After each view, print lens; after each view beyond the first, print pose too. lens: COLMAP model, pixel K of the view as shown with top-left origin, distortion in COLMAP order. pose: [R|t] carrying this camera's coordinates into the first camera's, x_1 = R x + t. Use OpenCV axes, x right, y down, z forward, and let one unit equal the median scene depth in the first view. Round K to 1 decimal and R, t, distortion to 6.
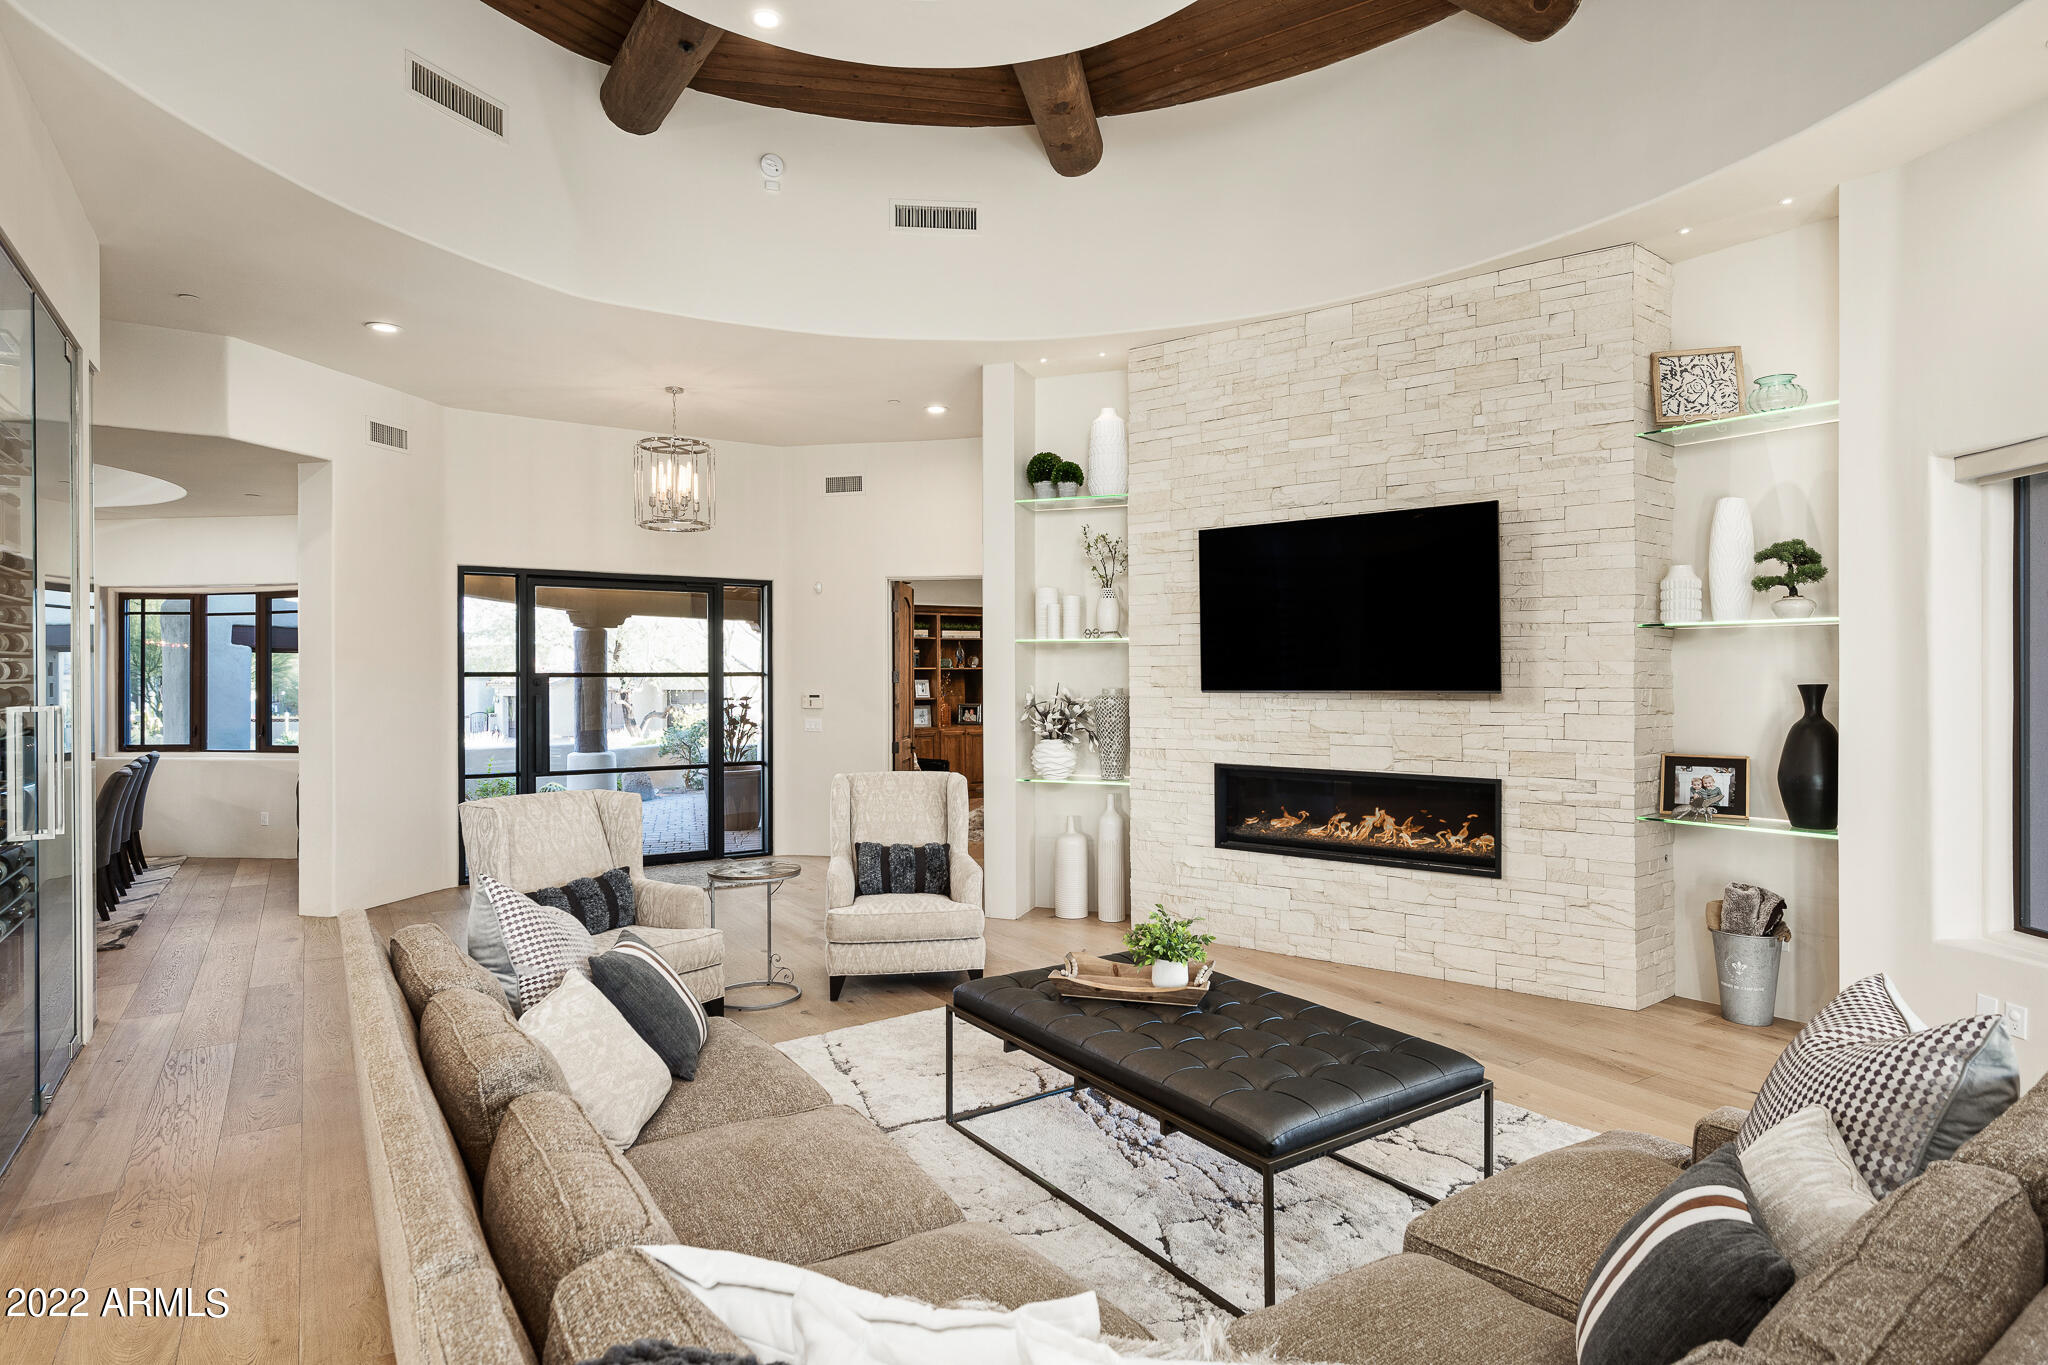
lens RADIAL K [[1103.2, 0, 1040.2], [0, 1103.2, 677.7], [0, 0, 1]] dist [-0.008067, -0.000722]
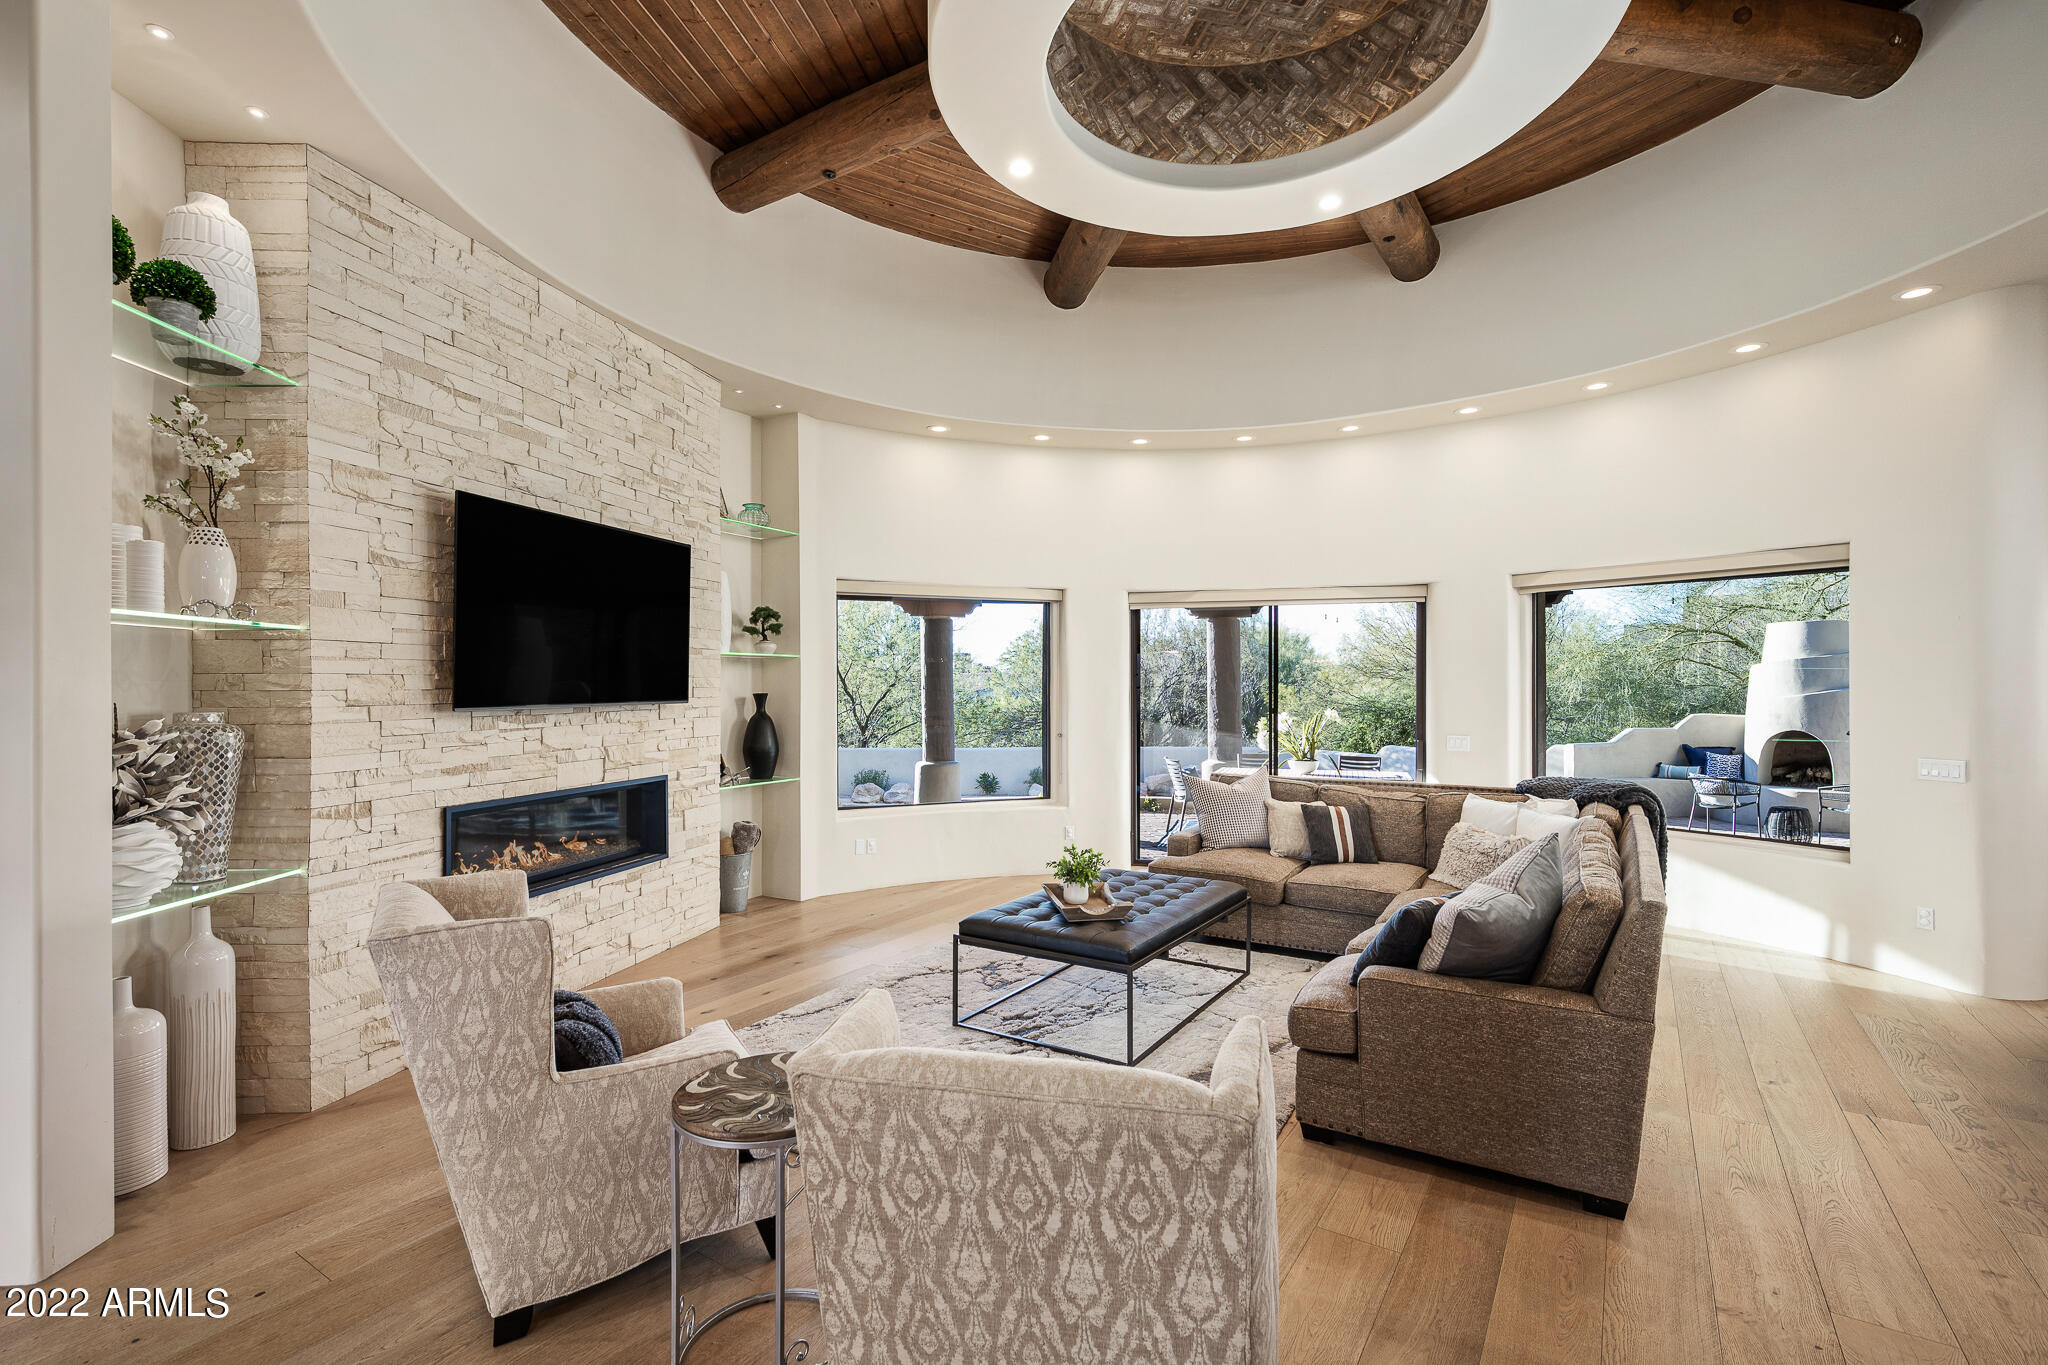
lens RADIAL K [[932.3, 0, 1018.9], [0, 932.3, 686.3], [0, 0, 1]] dist [0.001664, -0.000364]
pose [[-0.393102, 0.003405, 0.919489, -0.614755], [0.005251, 0.999985, -0.001458, -0.000665], [-0.919480, 0.004255, -0.393114, 0.968900]]
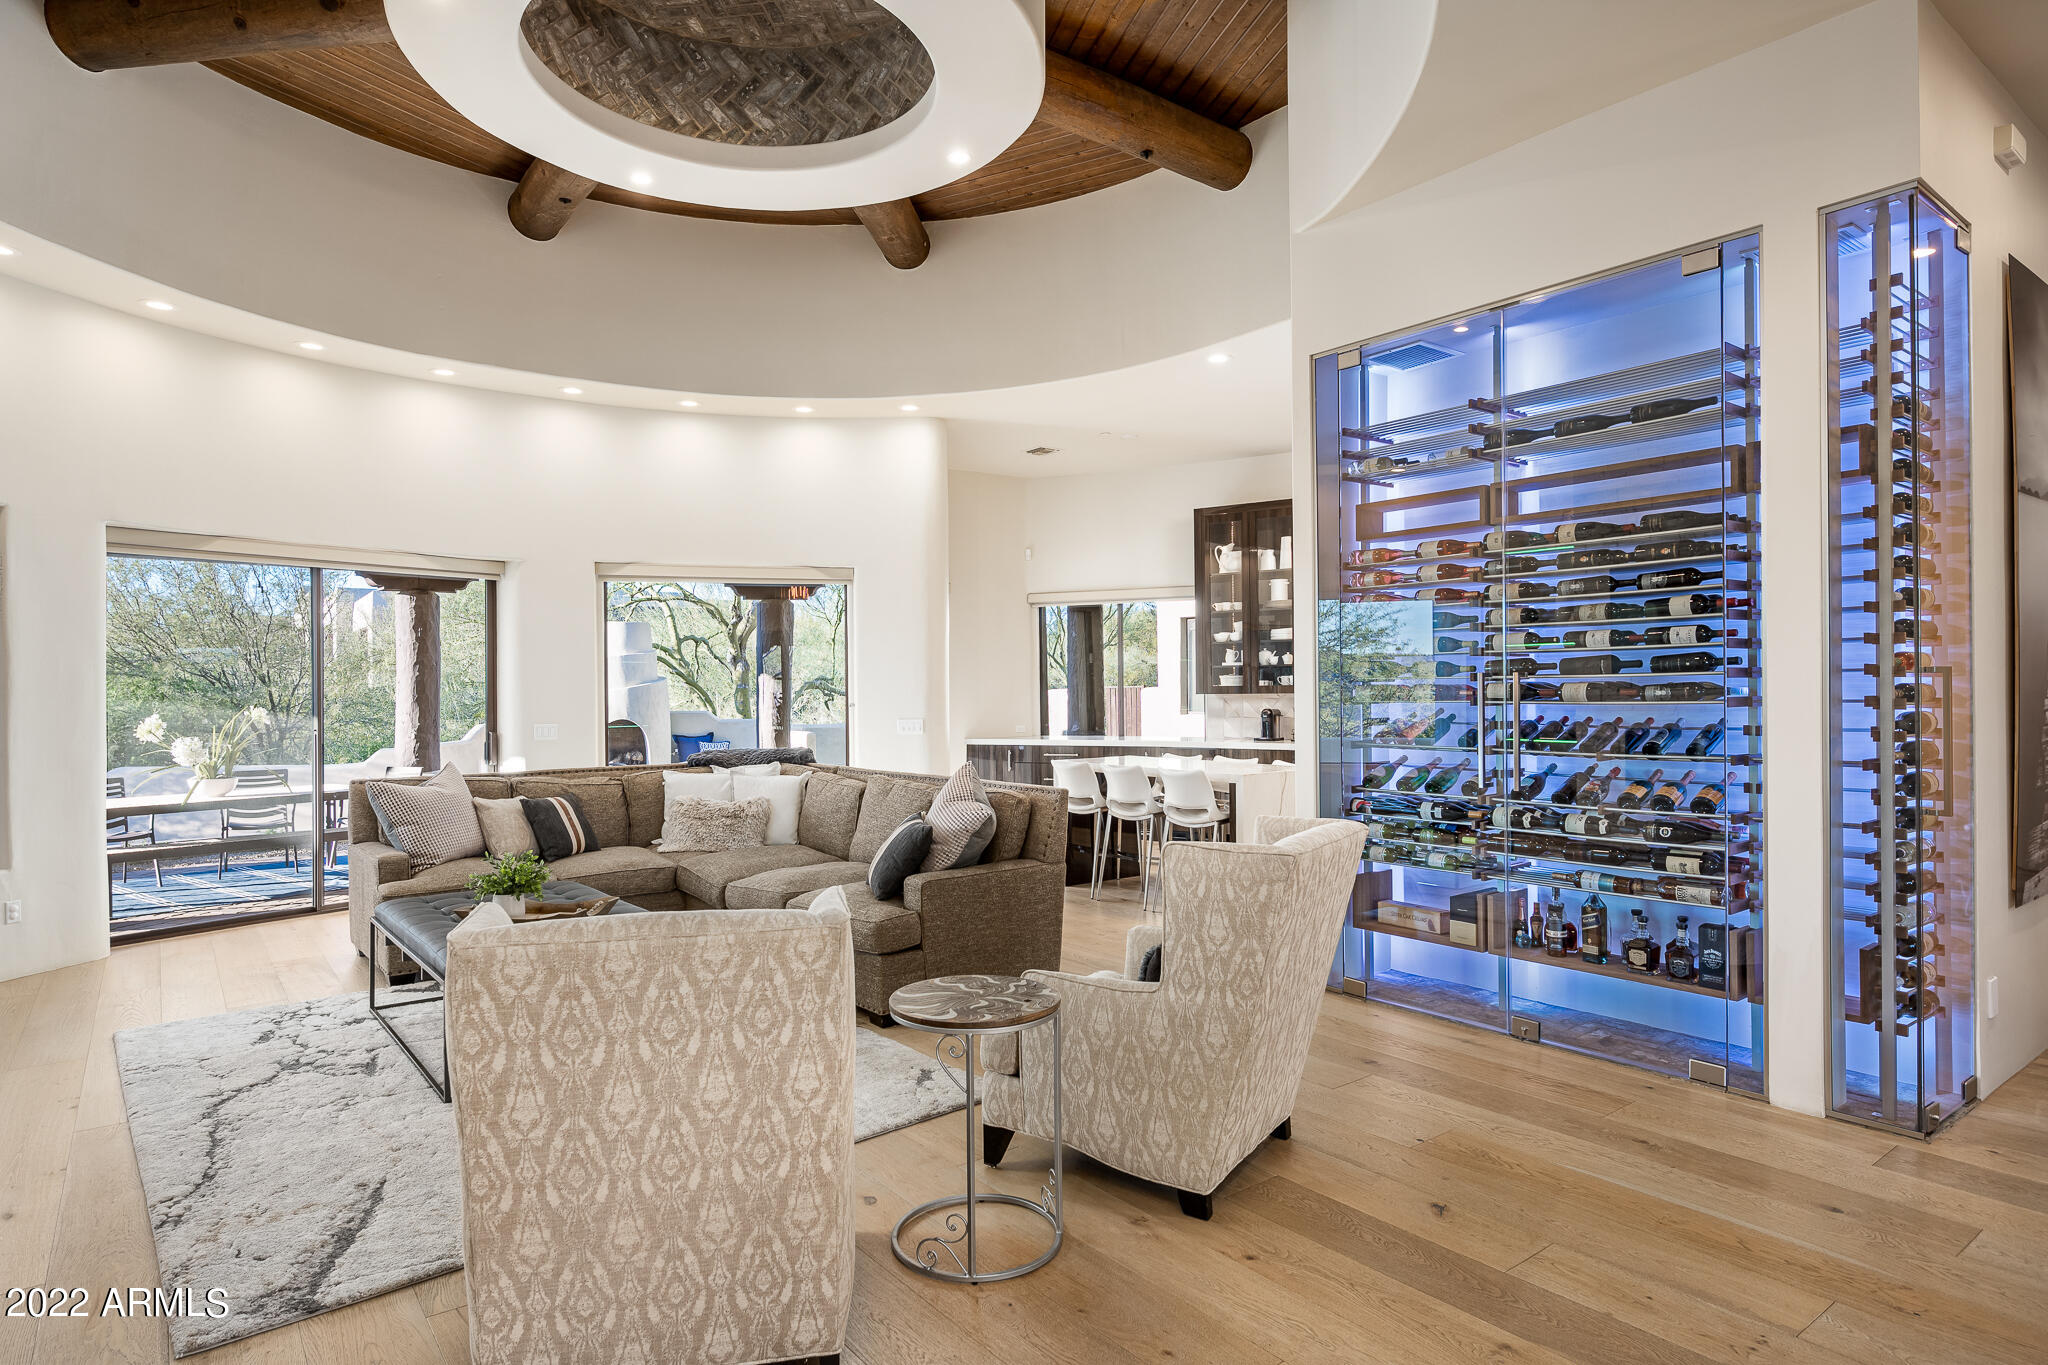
lens RADIAL K [[1147.7, 0, 1027.4], [0, 1147.7, 672.2], [0, 0, 1]] dist [0.002527, -0.000028]
pose [[-0.997144, 0.009640, -0.074908, -0.220071], [0.010347, 0.999905, -0.009053, 0.019633], [0.074814, -0.009802, -0.997149, 1.425194]]
